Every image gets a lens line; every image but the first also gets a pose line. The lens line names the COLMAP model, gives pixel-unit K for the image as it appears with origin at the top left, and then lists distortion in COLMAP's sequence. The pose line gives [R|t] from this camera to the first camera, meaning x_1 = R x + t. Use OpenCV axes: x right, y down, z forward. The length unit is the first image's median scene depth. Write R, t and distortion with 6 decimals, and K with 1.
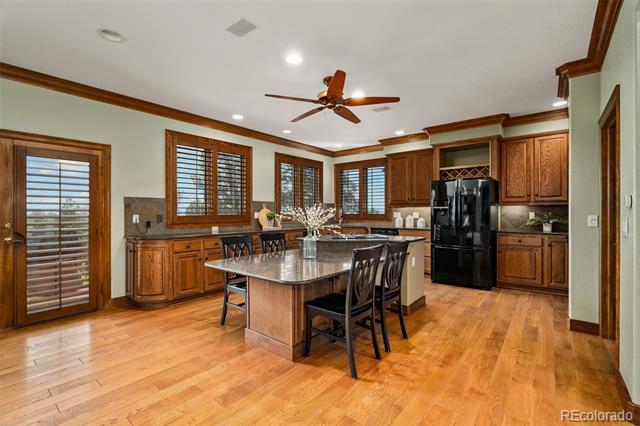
lens RADIAL K [[287.1, 0, 320.0], [0, 287.1, 213.0], [0, 0, 1]] dist [0.000046, 0.000039]
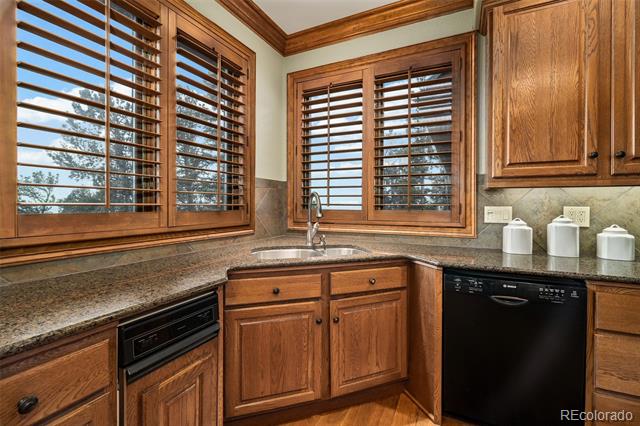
lens RADIAL K [[282.7, 0, 320.0], [0, 282.7, 206.3], [0, 0, 1]] dist [-0.017215, 0.000202]
pose [[0.974845, 0.004205, 0.222845, 0.017678], [-0.005025, 0.999983, 0.003113, -0.002745], [-0.222828, -0.004154, 0.974849, 1.017386]]
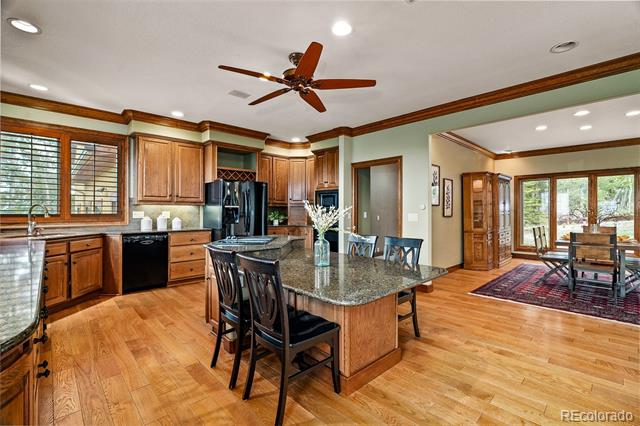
lens RADIAL K [[290.3, 0, 320.4], [0, 290.3, 207.6], [0, 0, 1]] dist [0.000068, 0.000143]
pose [[0.125232, 0.012956, 0.992043, -0.580771], [0.002736, 0.999906, -0.013404, -0.000840], [-0.992124, 0.004392, 0.125185, 0.587496]]
